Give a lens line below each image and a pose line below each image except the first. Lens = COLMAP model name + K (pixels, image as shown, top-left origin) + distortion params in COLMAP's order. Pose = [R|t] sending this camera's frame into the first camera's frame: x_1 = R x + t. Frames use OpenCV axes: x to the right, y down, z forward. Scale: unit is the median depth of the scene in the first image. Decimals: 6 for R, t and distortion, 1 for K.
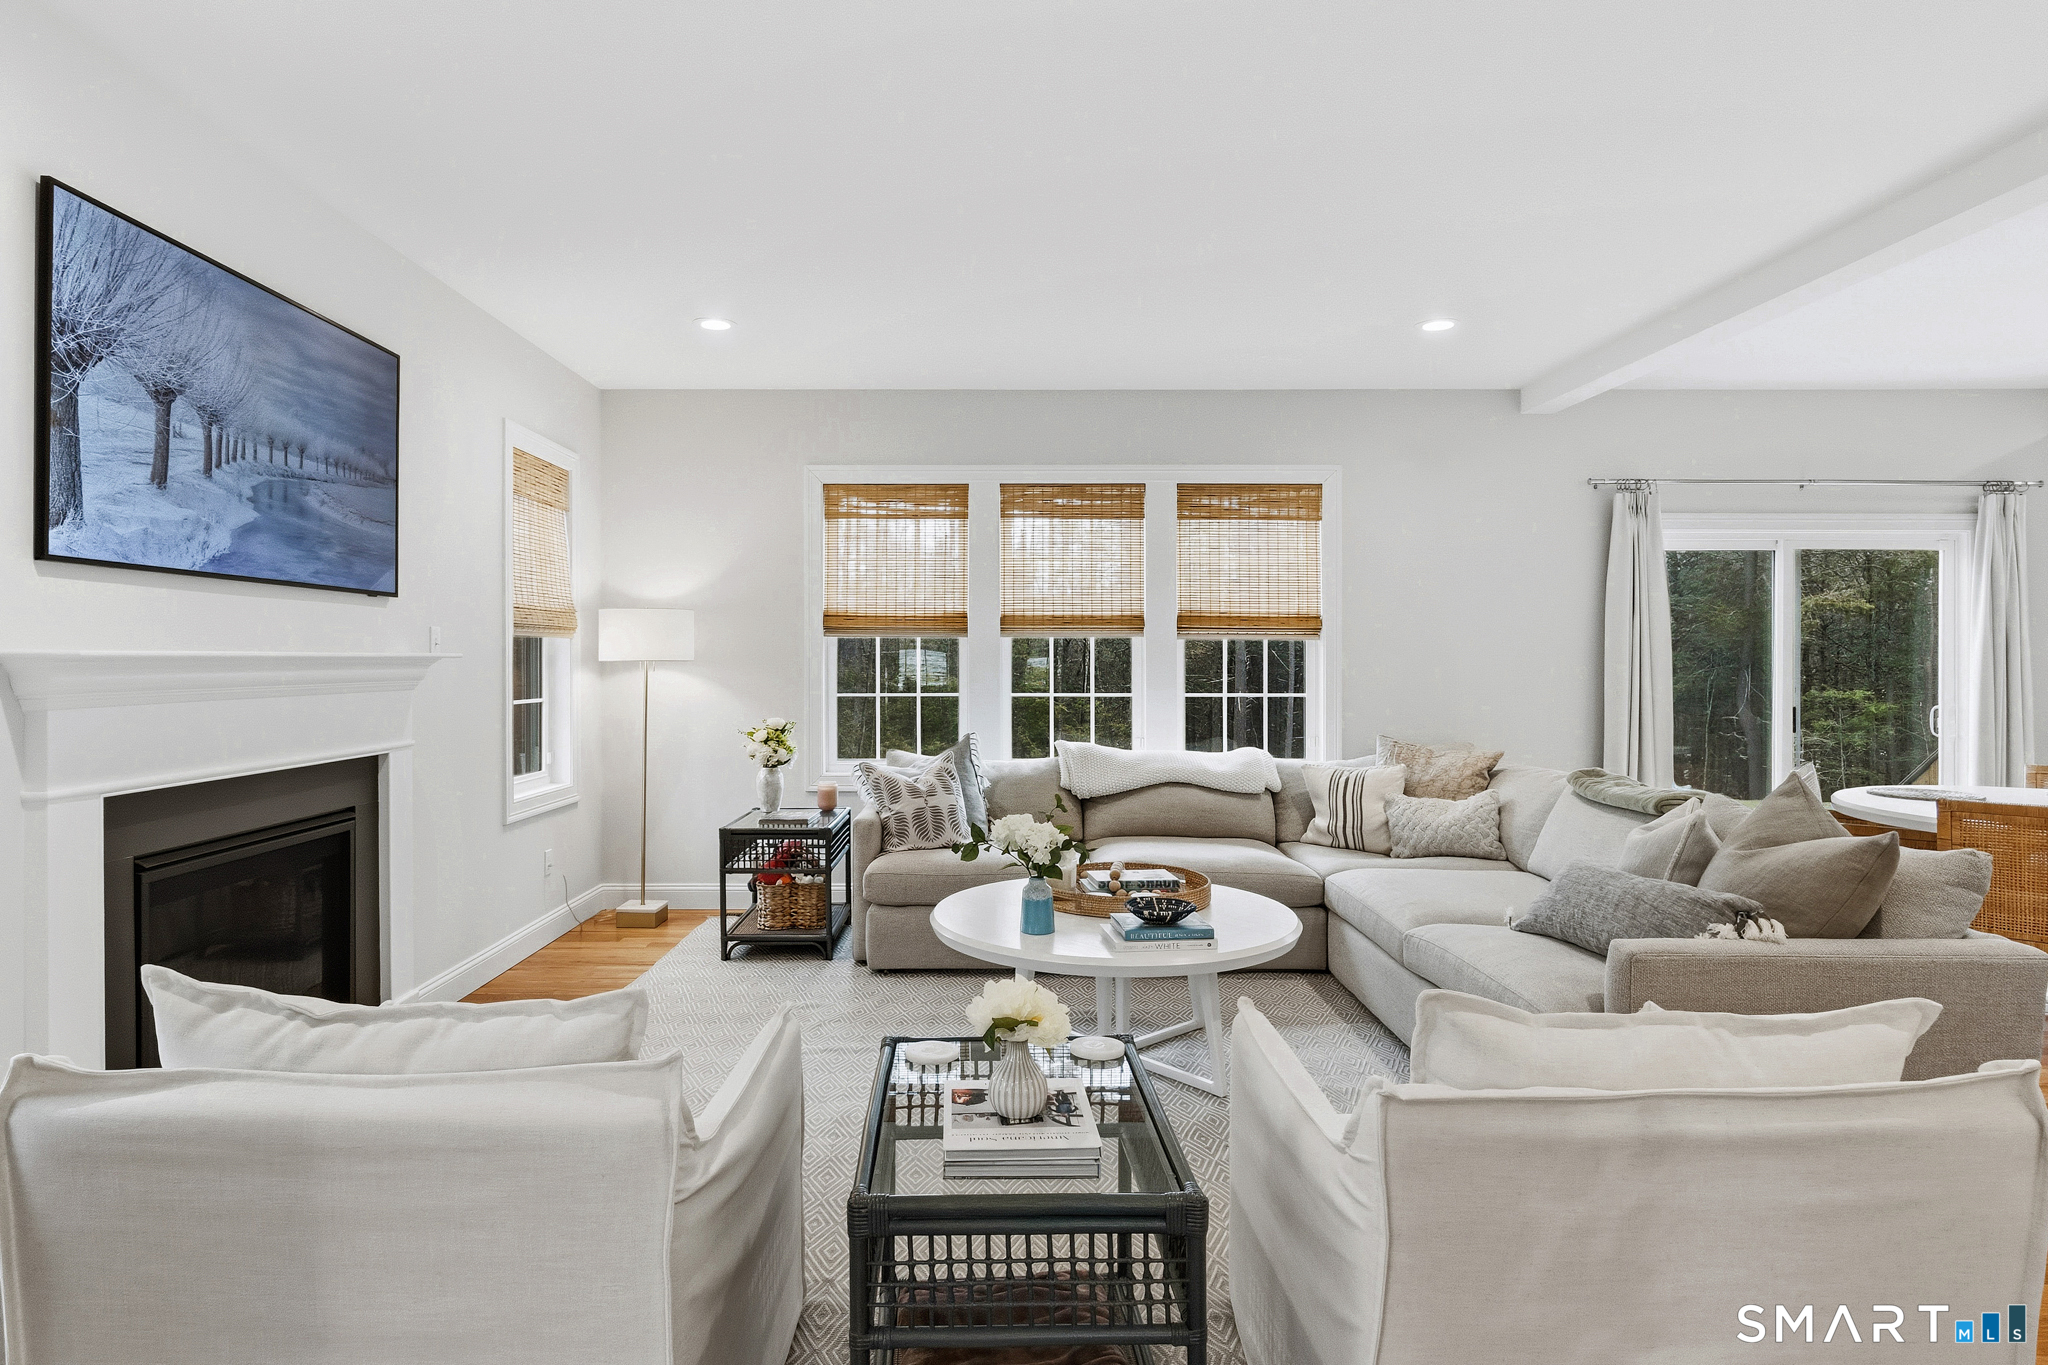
lens RADIAL K [[1137.8, 0, 992.7], [0, 1137.8, 659.7], [0, 0, 1]] dist [0.012776, -0.003828]
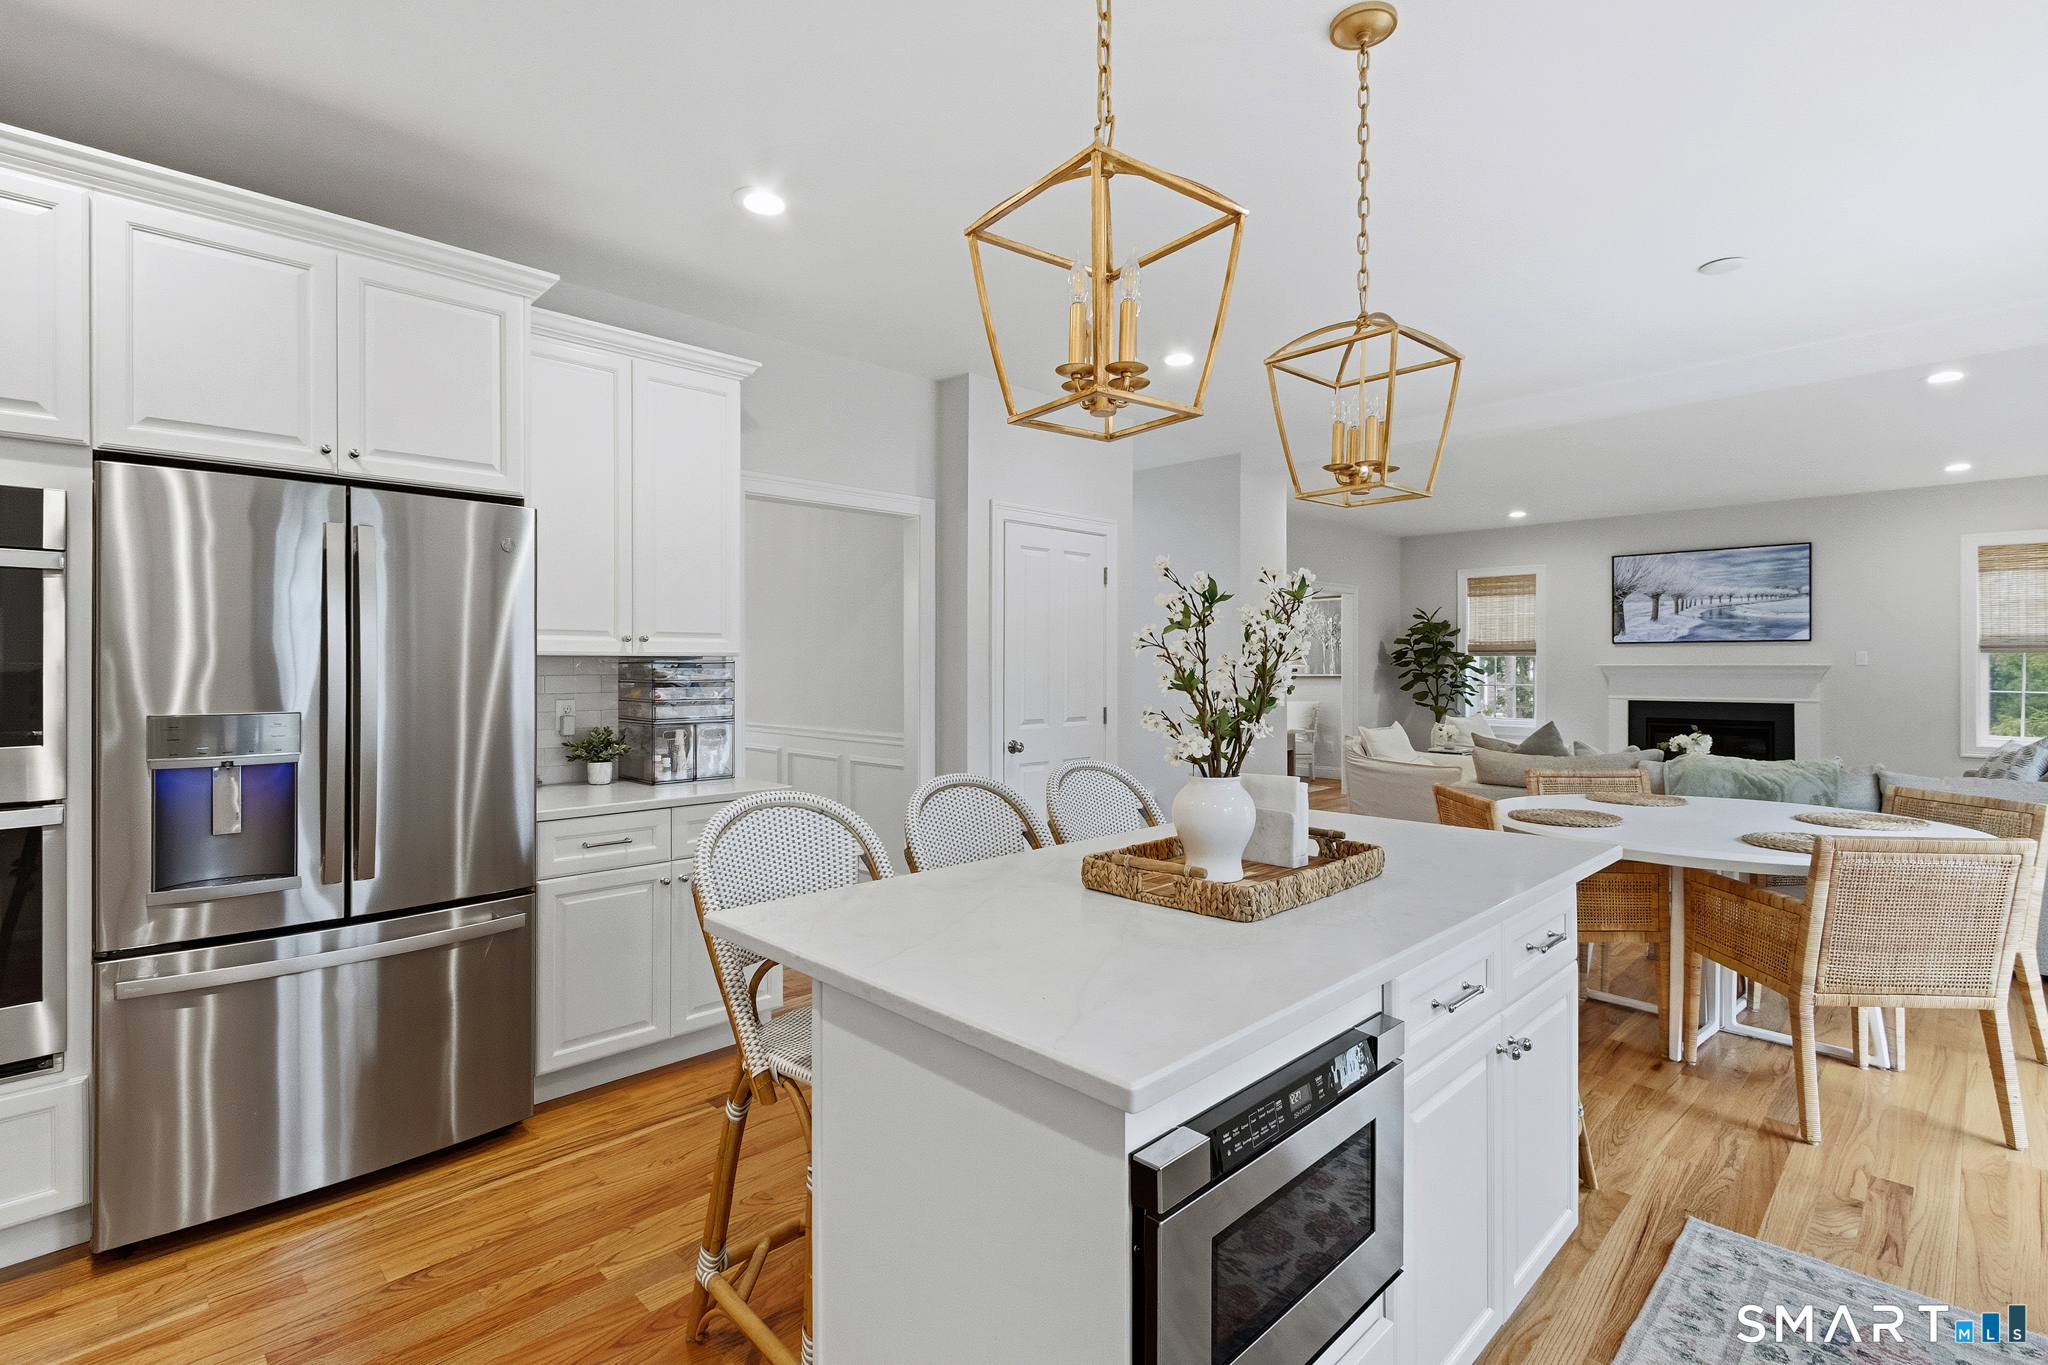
lens RADIAL K [[948.0, 0, 1022.7], [0, 948.0, 667.5], [0, 0, 1]] dist [0.002338, -0.001504]
pose [[-0.716137, 0.003728, -0.697949, 1.704609], [0.002348, 0.999993, 0.002931, -0.006889], [0.697955, 0.000460, -0.716141, 1.039388]]
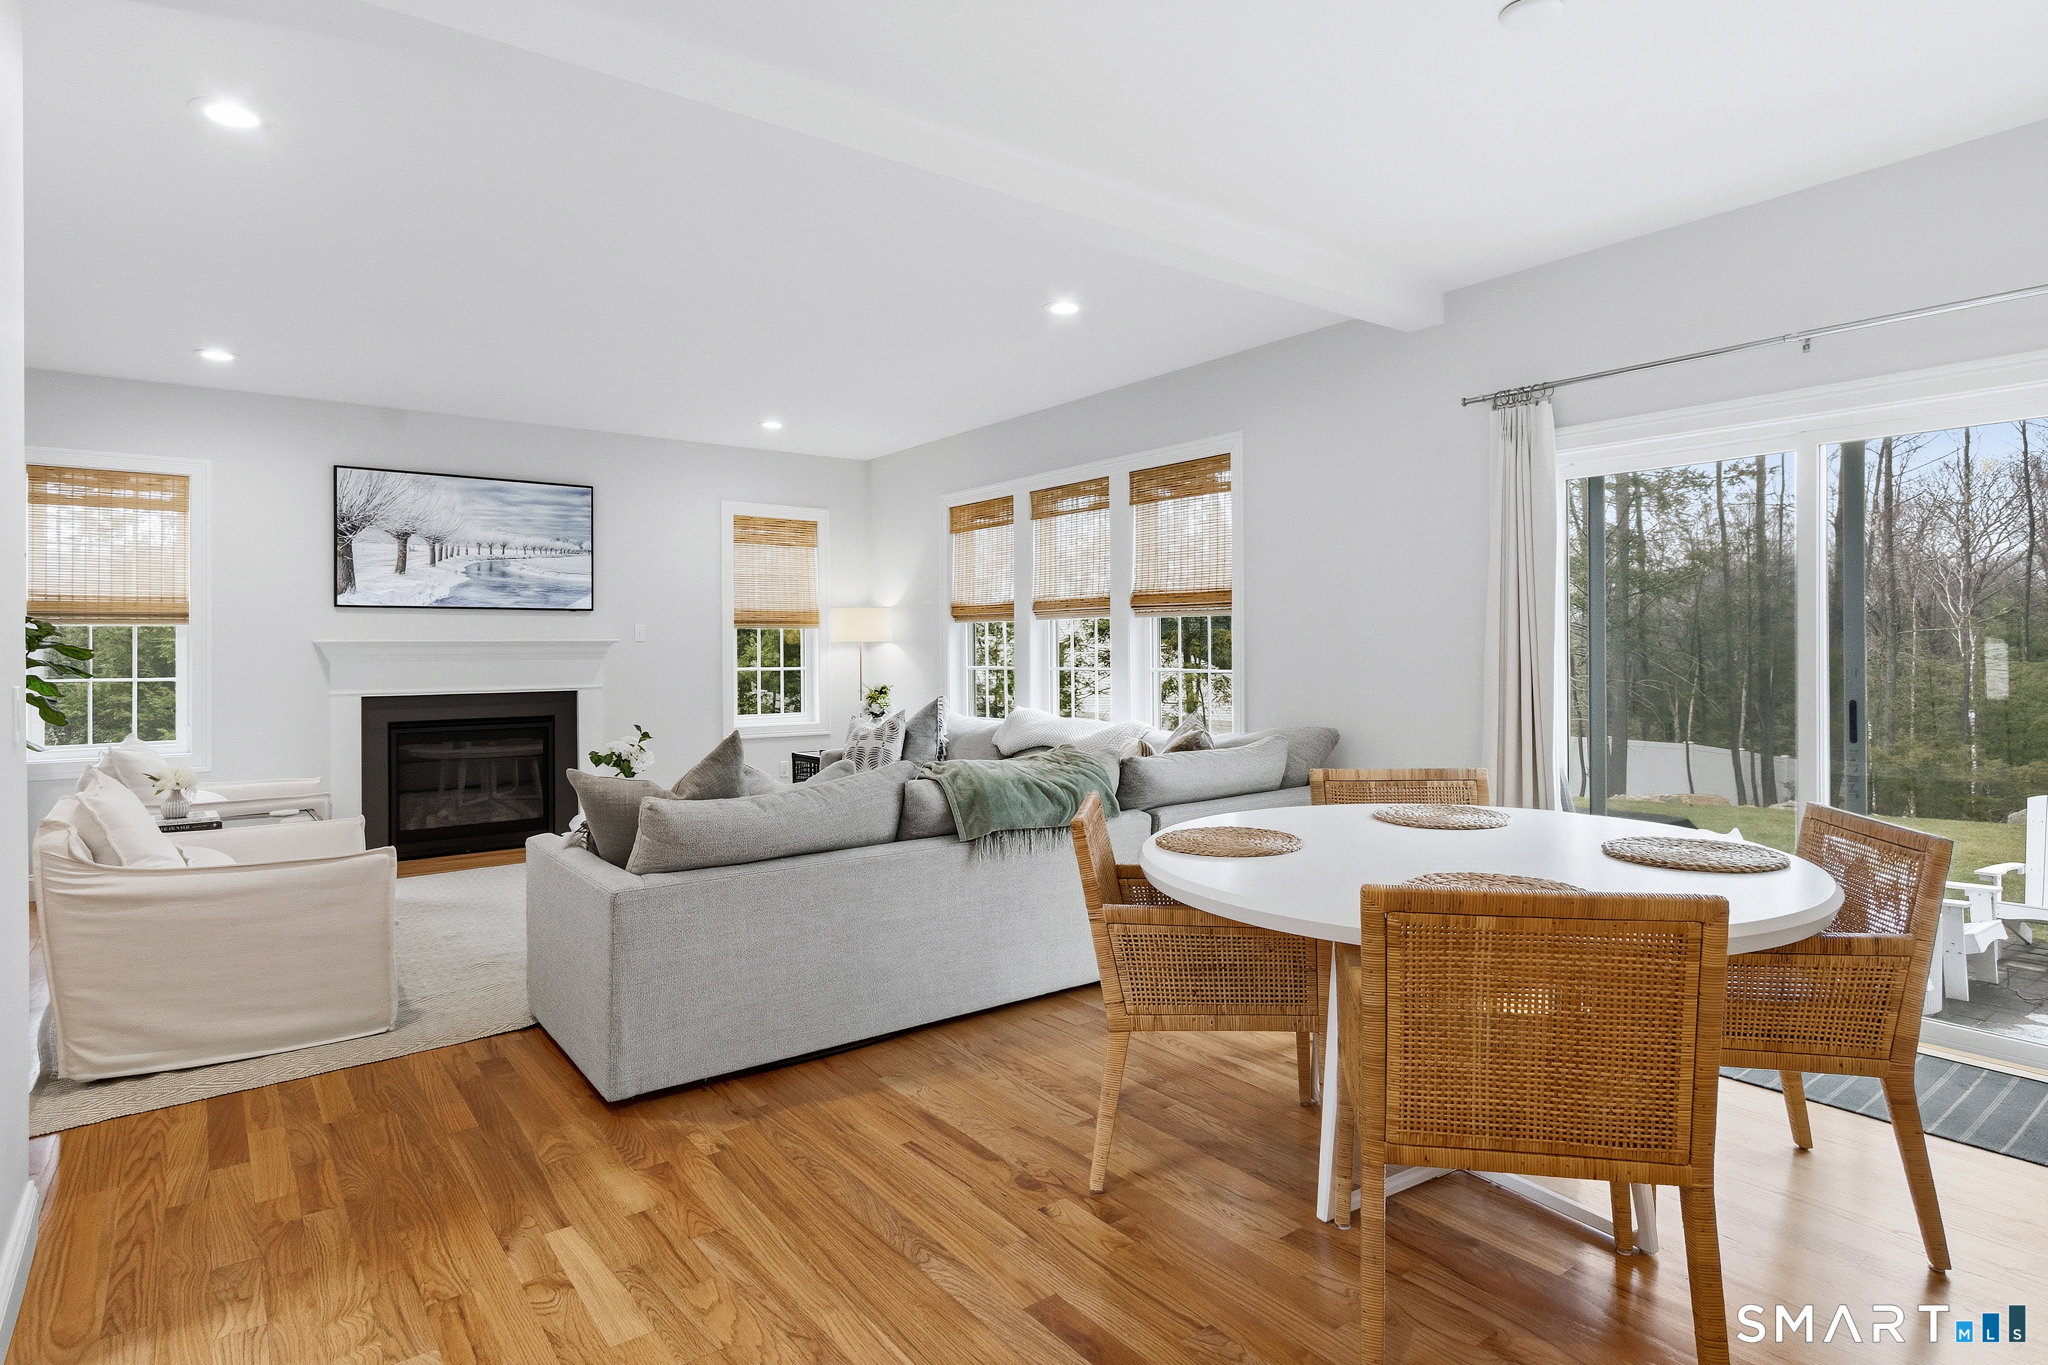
lens RADIAL K [[1082.9, 0, 1029.8], [0, 1082.9, 642.5], [0, 0, 1]] dist [0.000445, 0.001136]
pose [[0.600716, -0.008239, -0.799420, 1.131676], [0.007378, 0.999961, -0.004761, 0.010520], [0.799429, -0.003038, 0.600753, 0.398387]]
